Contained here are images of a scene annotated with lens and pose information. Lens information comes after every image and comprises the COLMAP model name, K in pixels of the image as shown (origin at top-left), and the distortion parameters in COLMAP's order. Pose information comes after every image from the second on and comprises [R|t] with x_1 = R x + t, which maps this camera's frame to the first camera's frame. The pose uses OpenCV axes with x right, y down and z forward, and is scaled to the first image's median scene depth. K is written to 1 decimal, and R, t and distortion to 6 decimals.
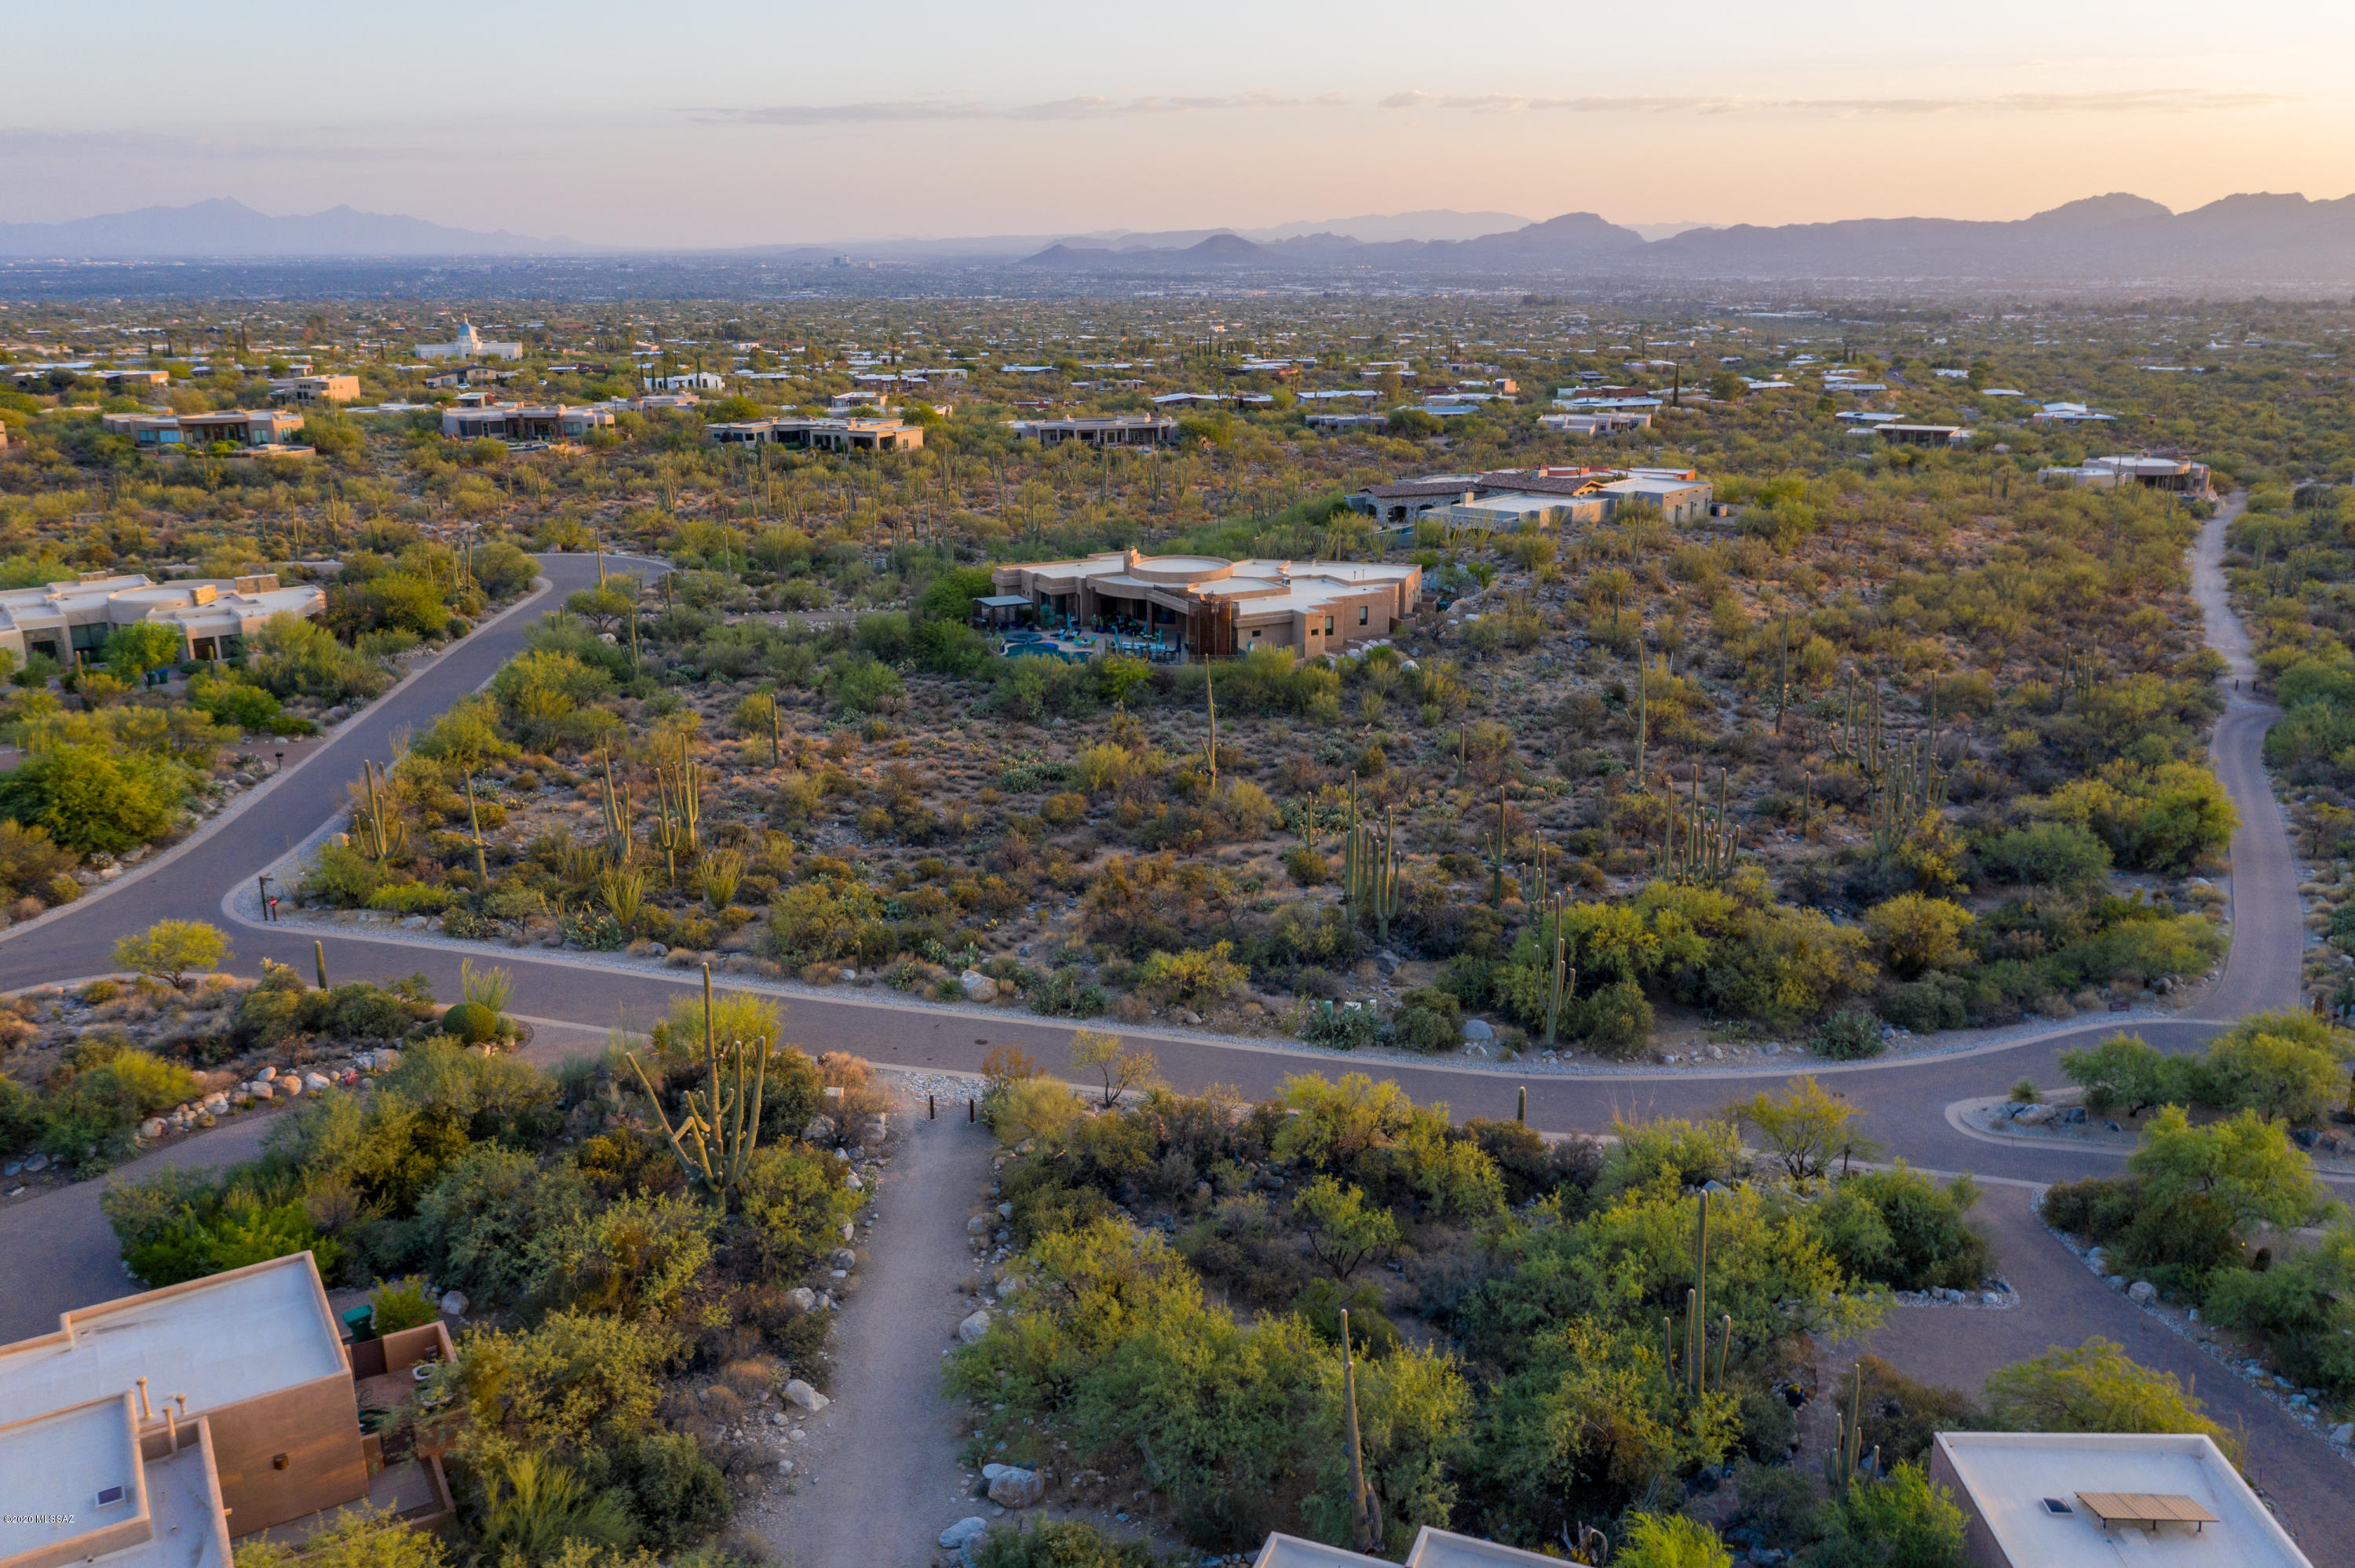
lens RADIAL K [[1864.0, 0, 1170.7], [0, 1864.0, 773.8], [0, 0, 1]] dist [-0.014537, 0.008669]
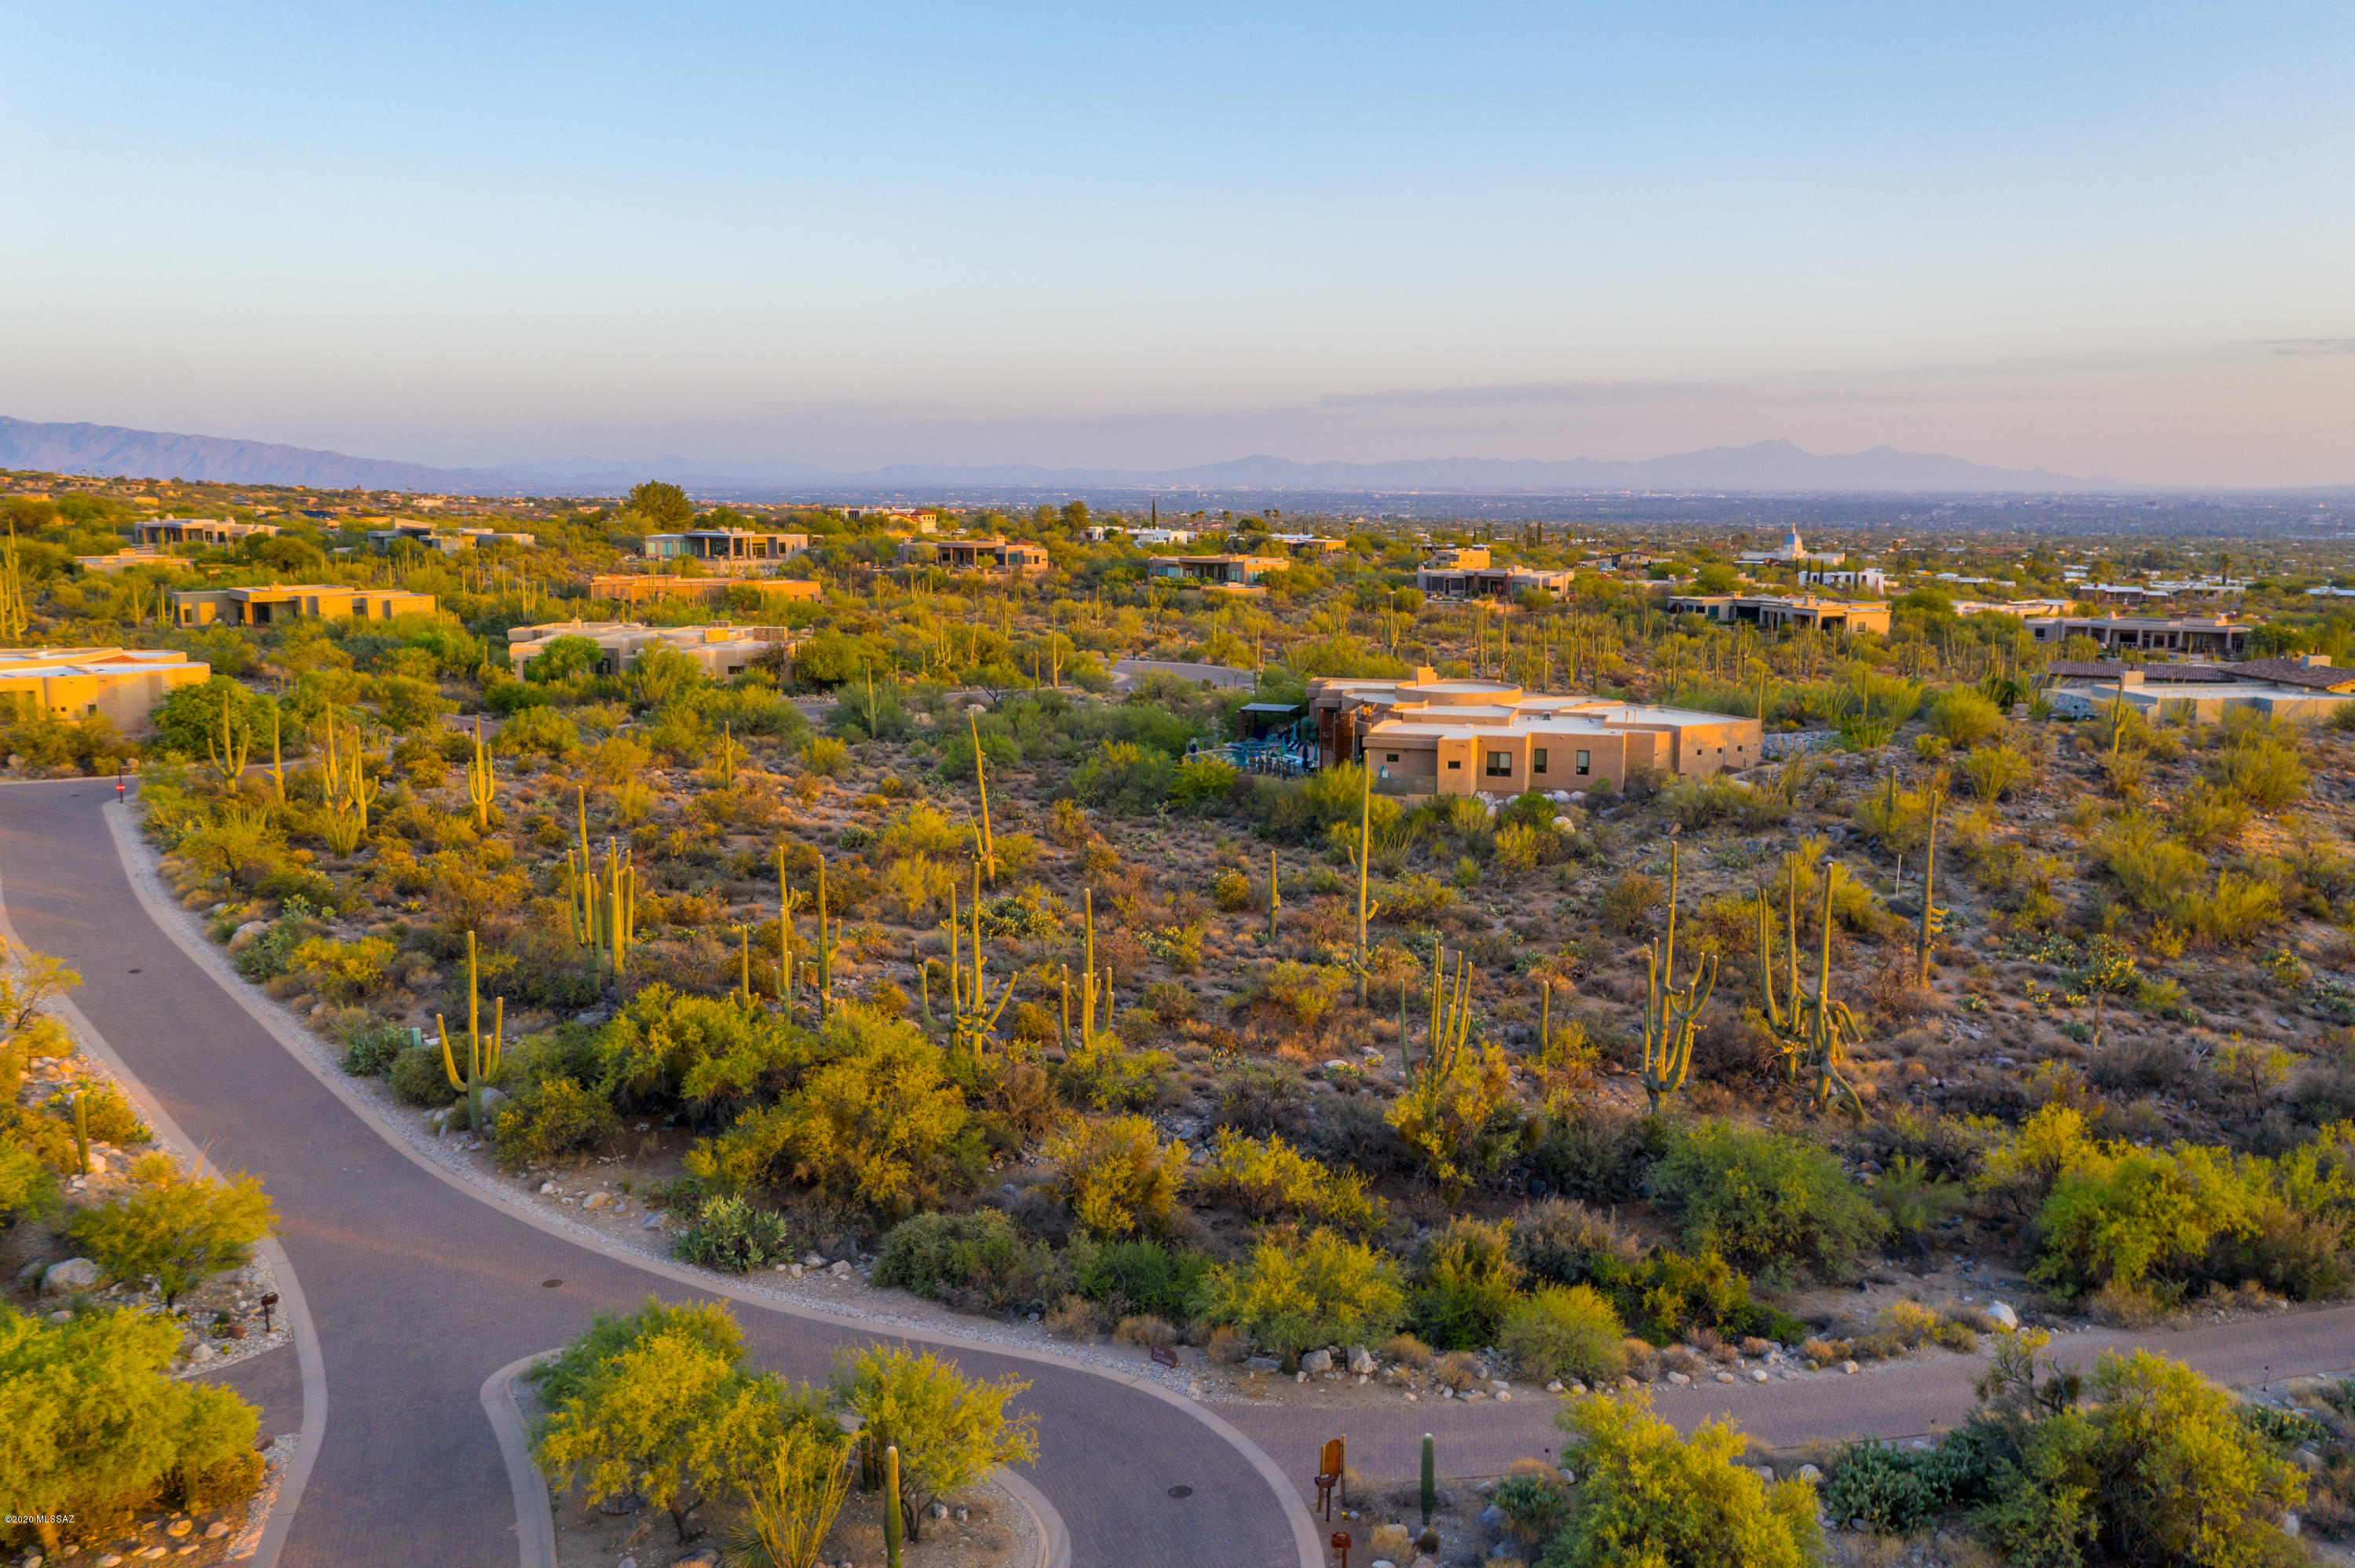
lens RADIAL K [[1864.0, 0, 1170.7], [0, 1864.0, 773.8], [0, 0, 1]] dist [-0.014537, 0.008669]
pose [[0.720600, 0.112253, -0.684204, 0.493098], [-0.194450, 0.979924, -0.044024, -0.012787], [0.665526, 0.164767, 0.727961, 0.315838]]
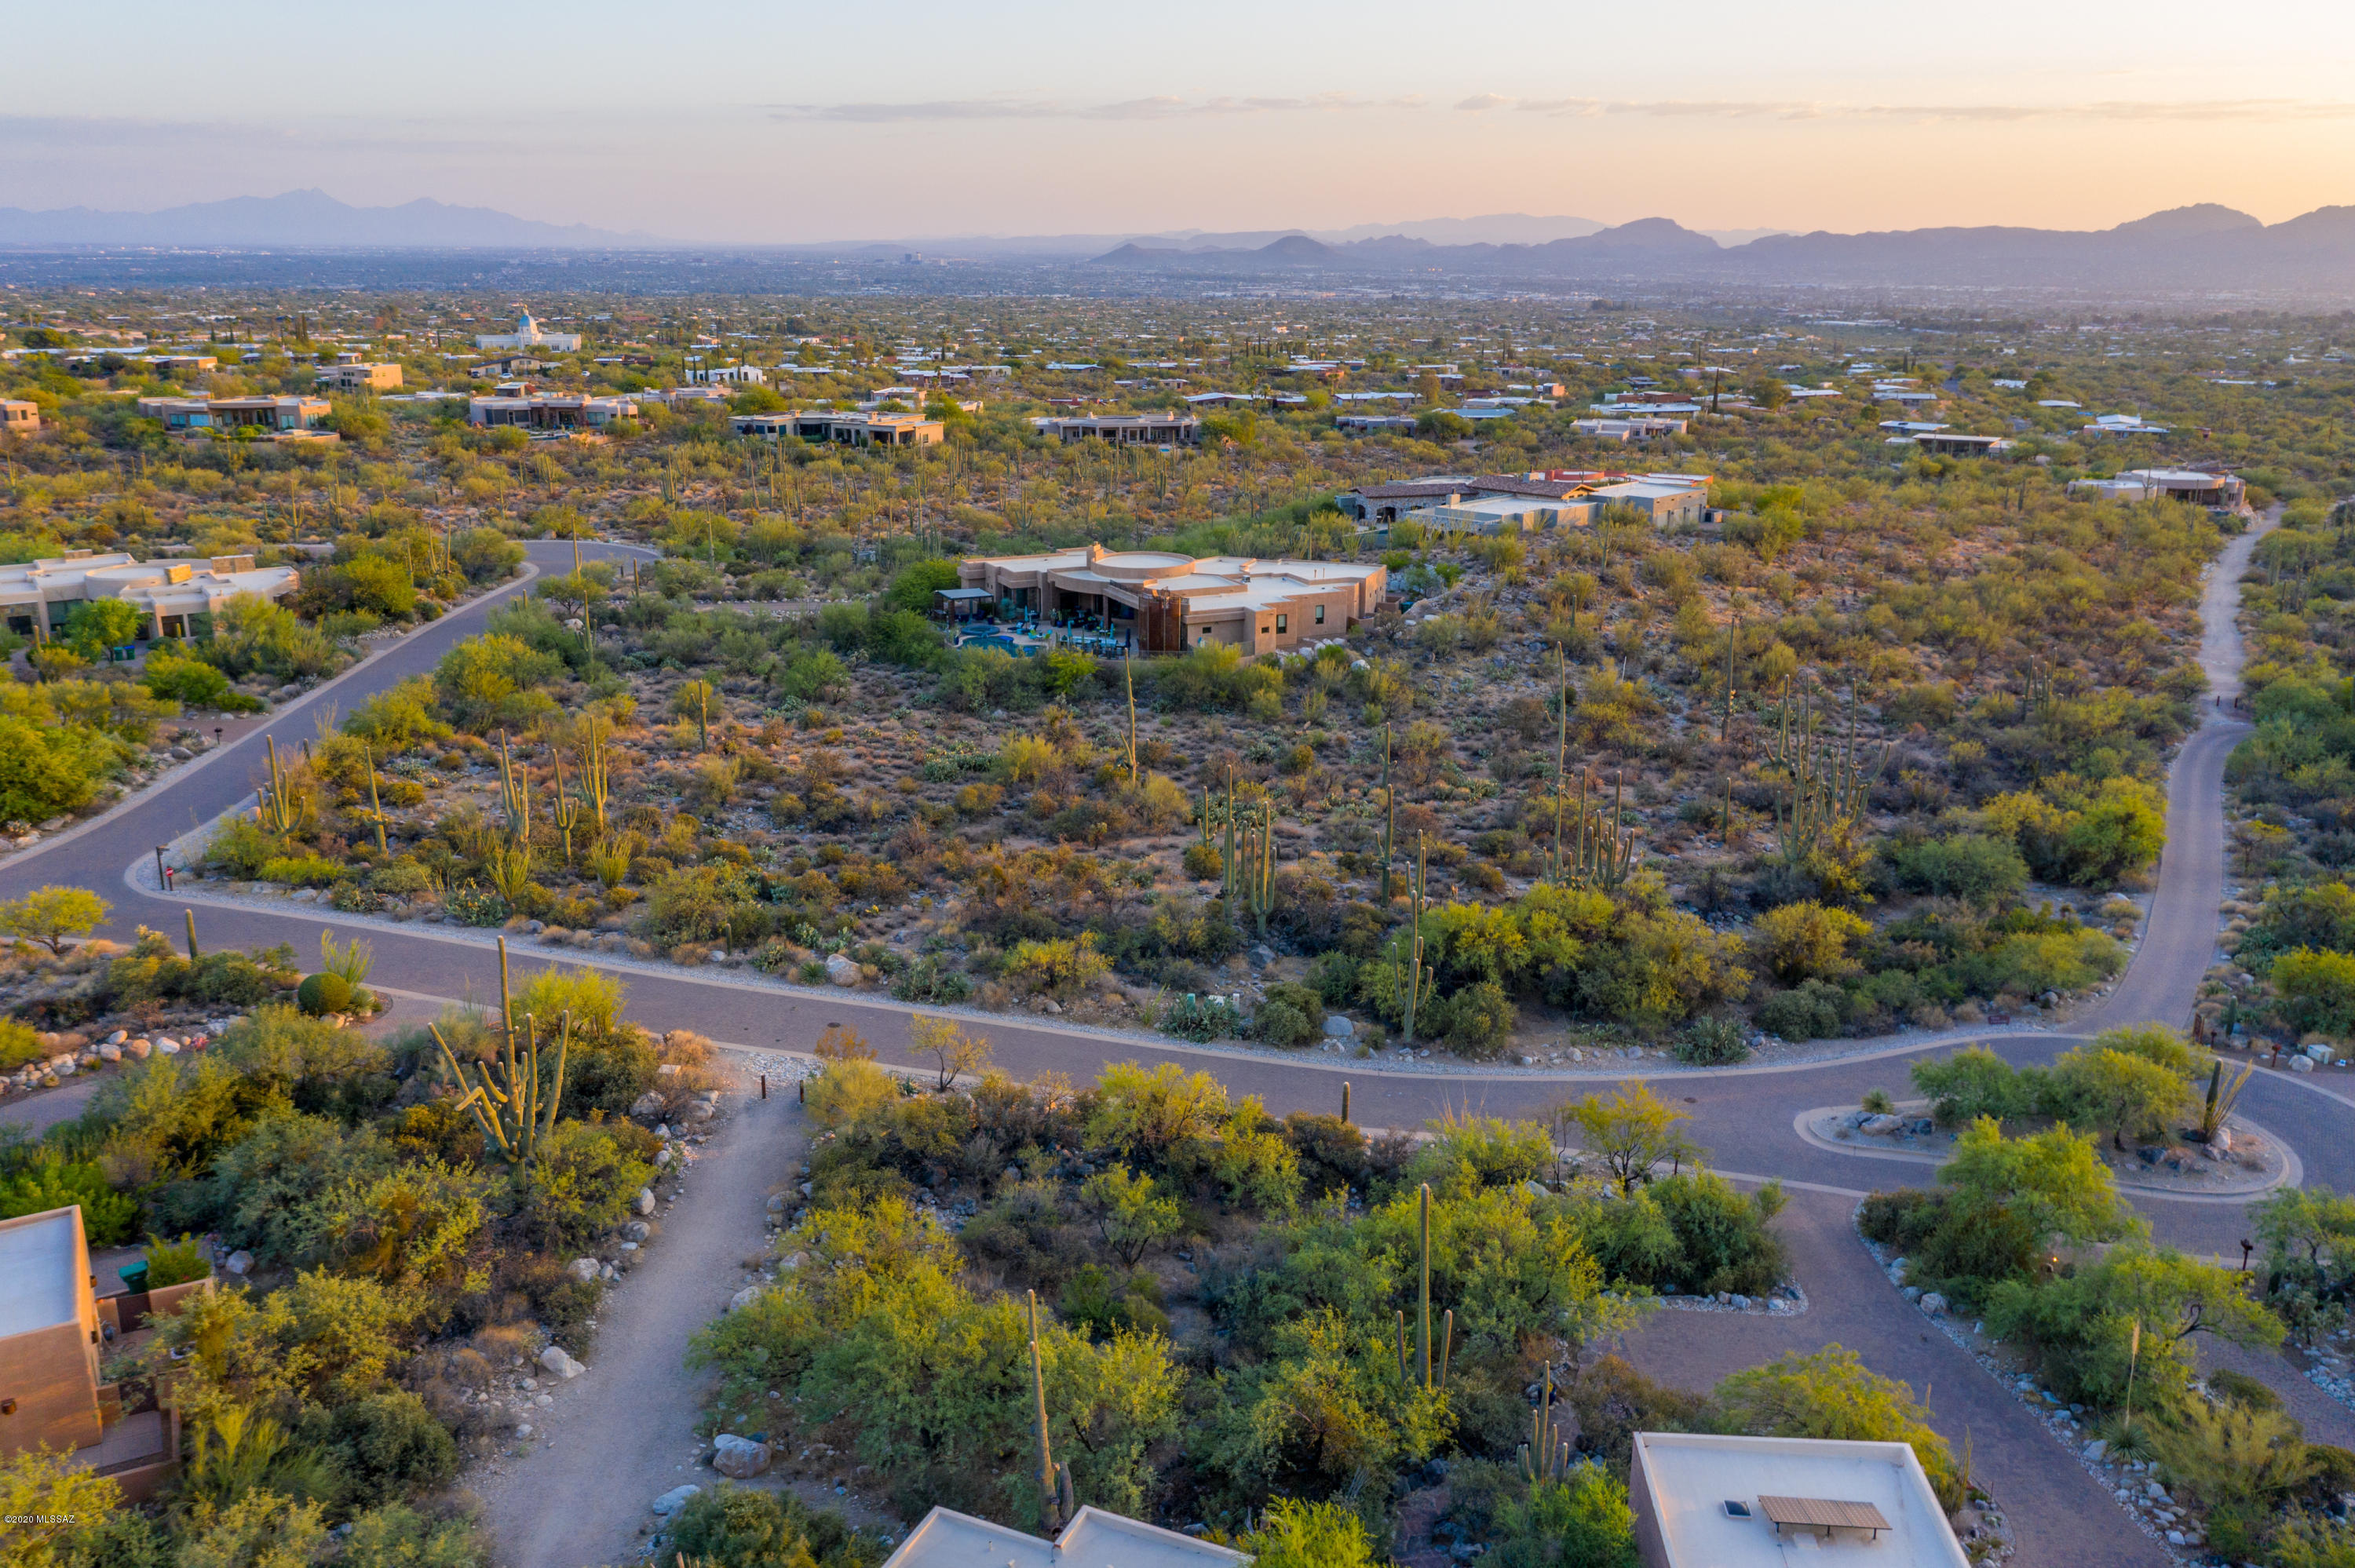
lens RADIAL K [[1864.0, 0, 1170.7], [0, 1864.0, 773.8], [0, 0, 1]] dist [-0.014537, 0.008669]
pose [[0.999250, 0.020617, -0.032763, 0.056217], [-0.020622, 0.999787, 0.000187, 0.001950], [0.032759, 0.000489, 0.999463, -0.001455]]
